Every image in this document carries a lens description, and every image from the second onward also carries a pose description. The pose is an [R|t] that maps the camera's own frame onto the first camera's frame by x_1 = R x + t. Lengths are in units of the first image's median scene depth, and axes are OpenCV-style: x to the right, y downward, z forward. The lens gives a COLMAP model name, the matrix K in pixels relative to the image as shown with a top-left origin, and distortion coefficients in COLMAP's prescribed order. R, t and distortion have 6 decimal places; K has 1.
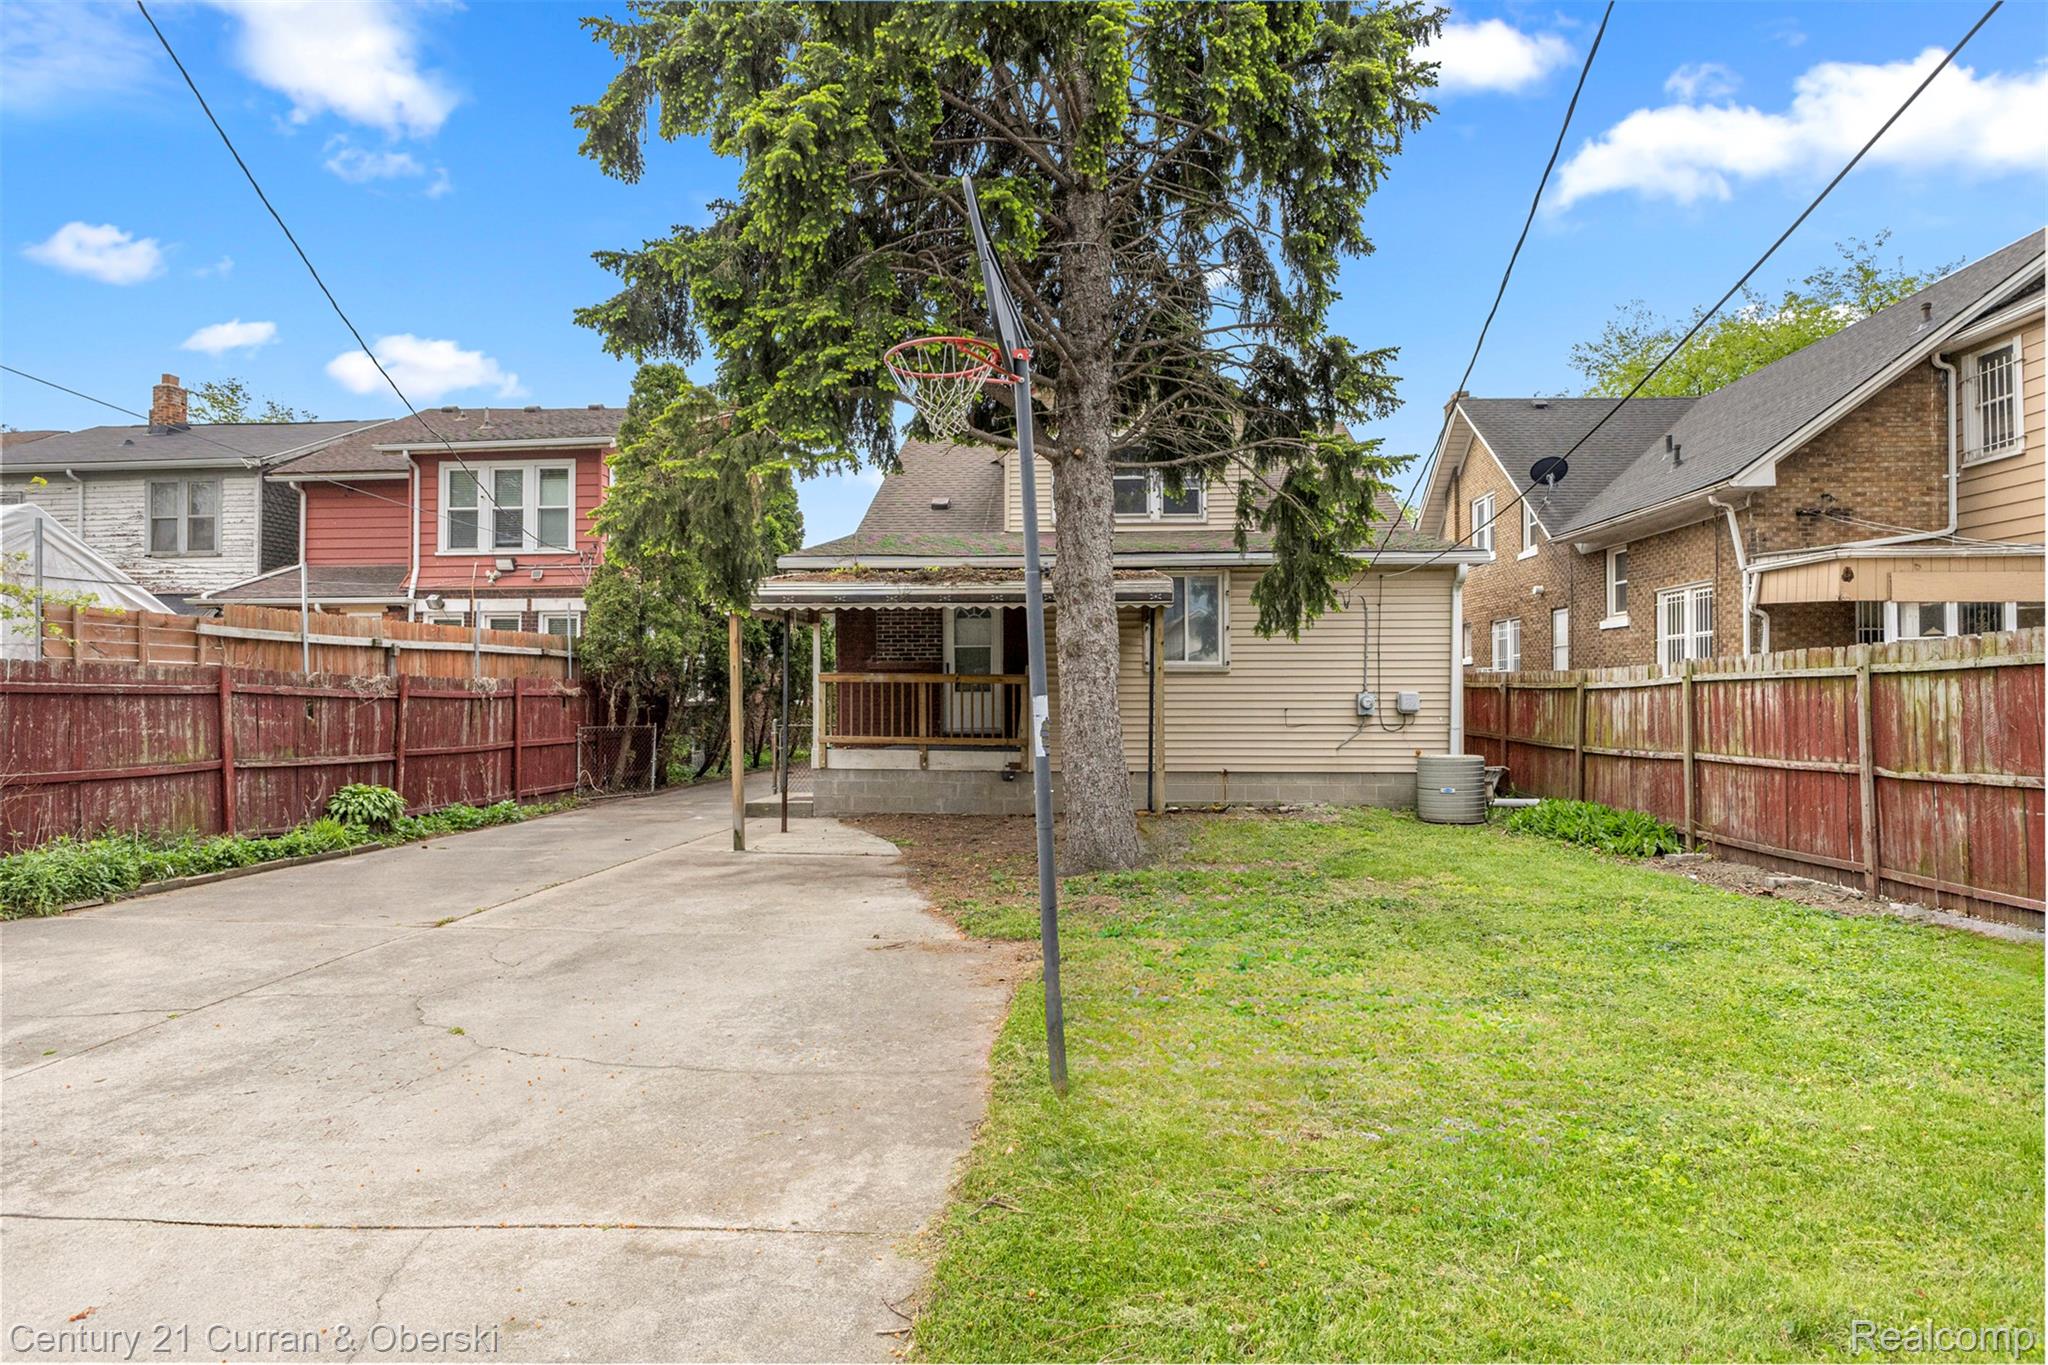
lens RADIAL K [[1123.9, 0, 1024.0], [0, 1123.9, 682.5], [0, 0, 1]] dist [-0.008087, -0.002430]
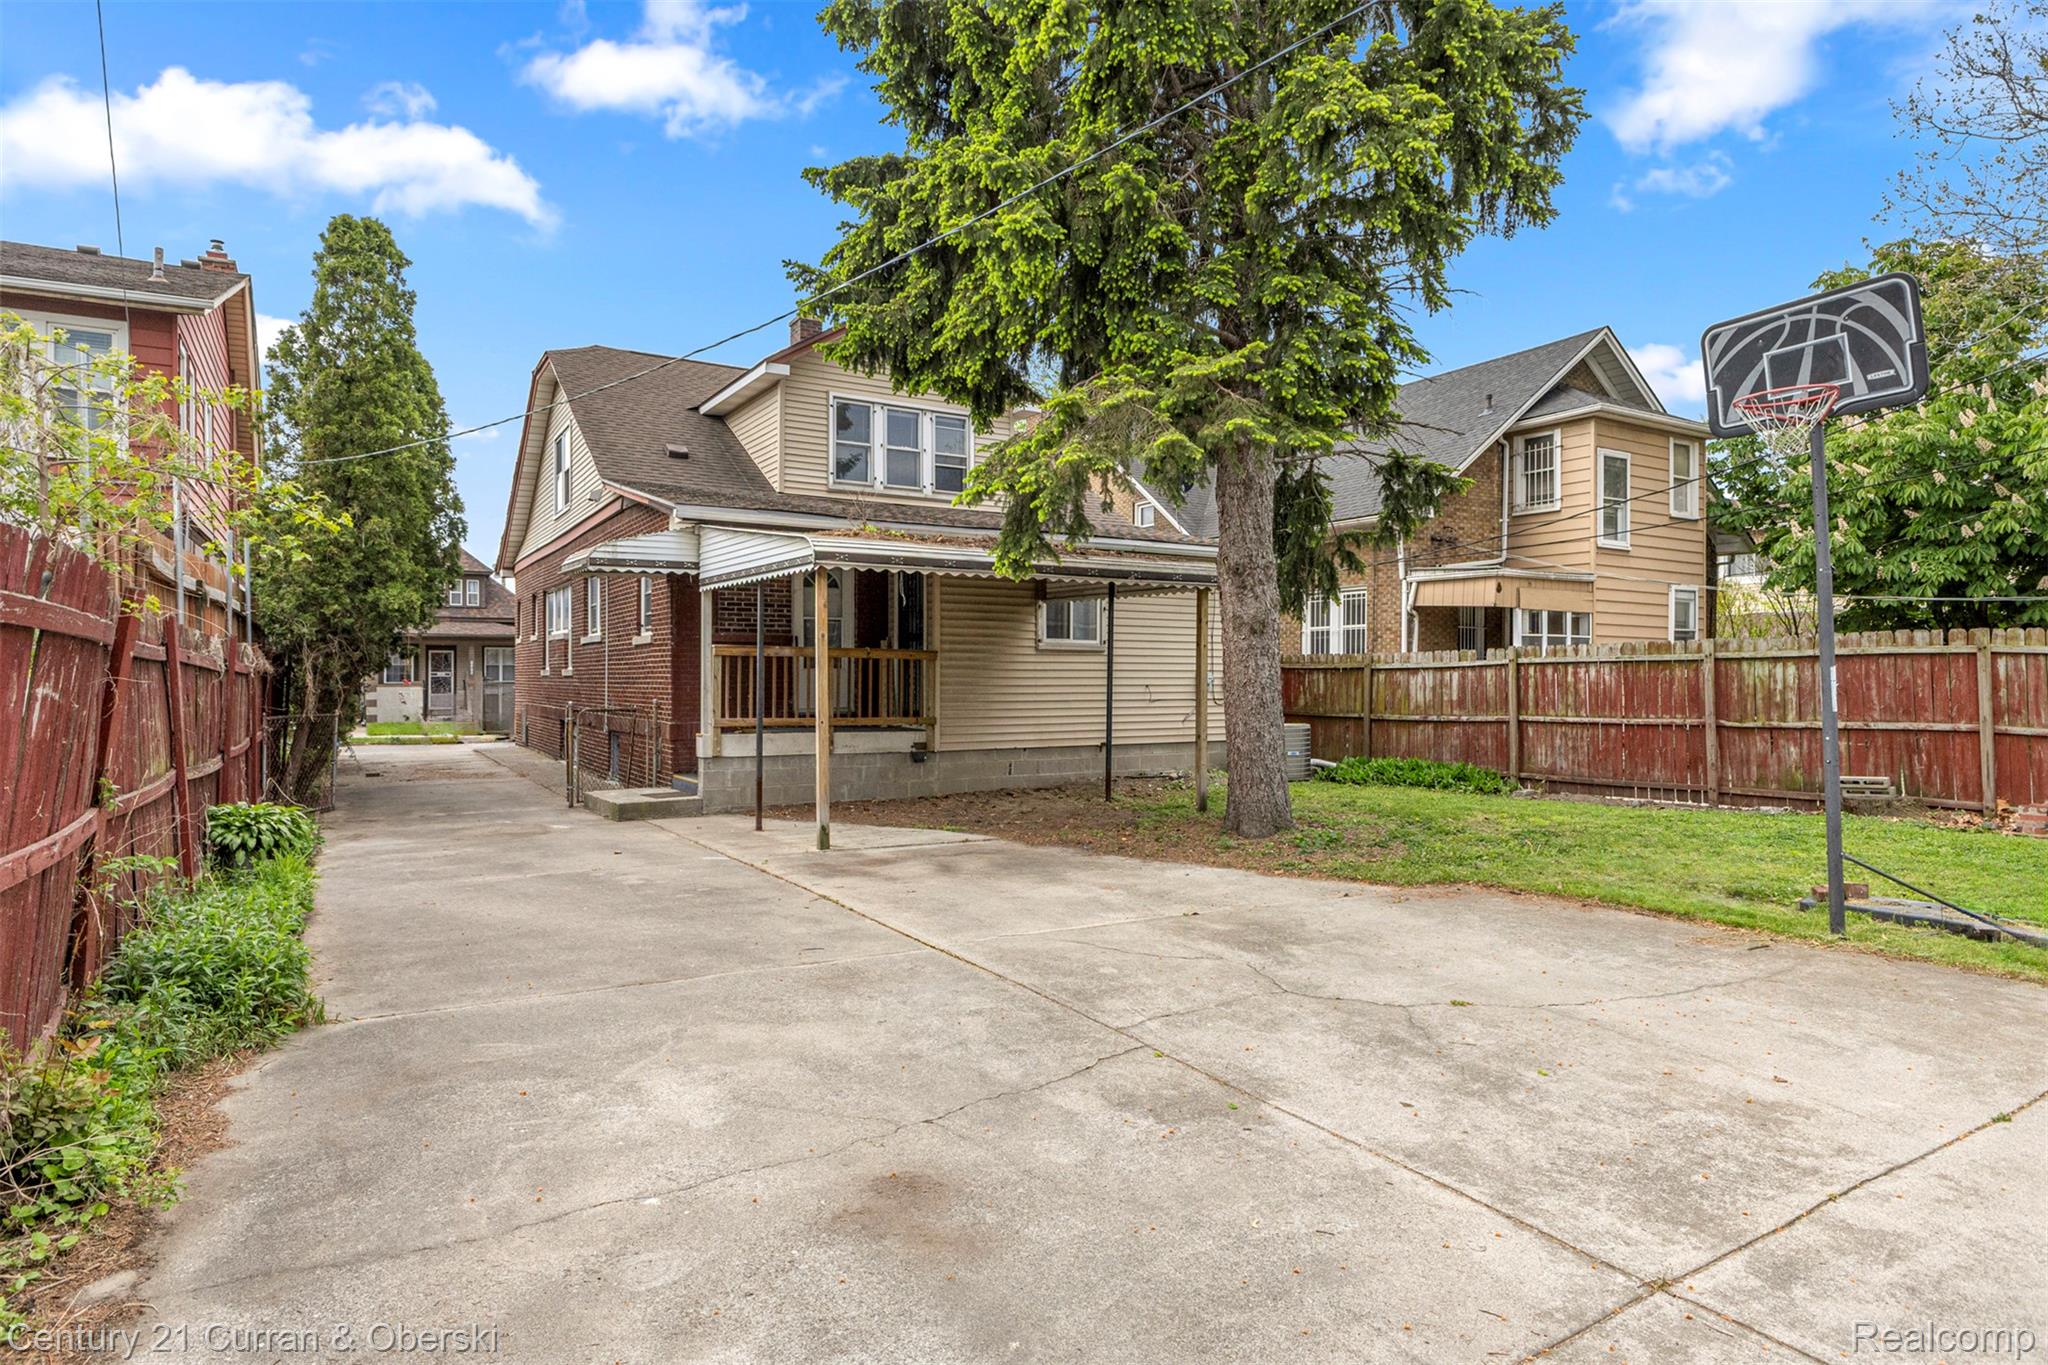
lens RADIAL K [[1171.4, 0, 1024.0], [0, 1171.4, 682.5], [0, 0, 1]] dist [0.001012, -0.000105]
pose [[0.811861, 0.000165, 0.583851, -0.600695], [-0.009235, 0.999878, 0.012559, 0.008326], [-0.583778, -0.015588, 0.811763, 0.166506]]
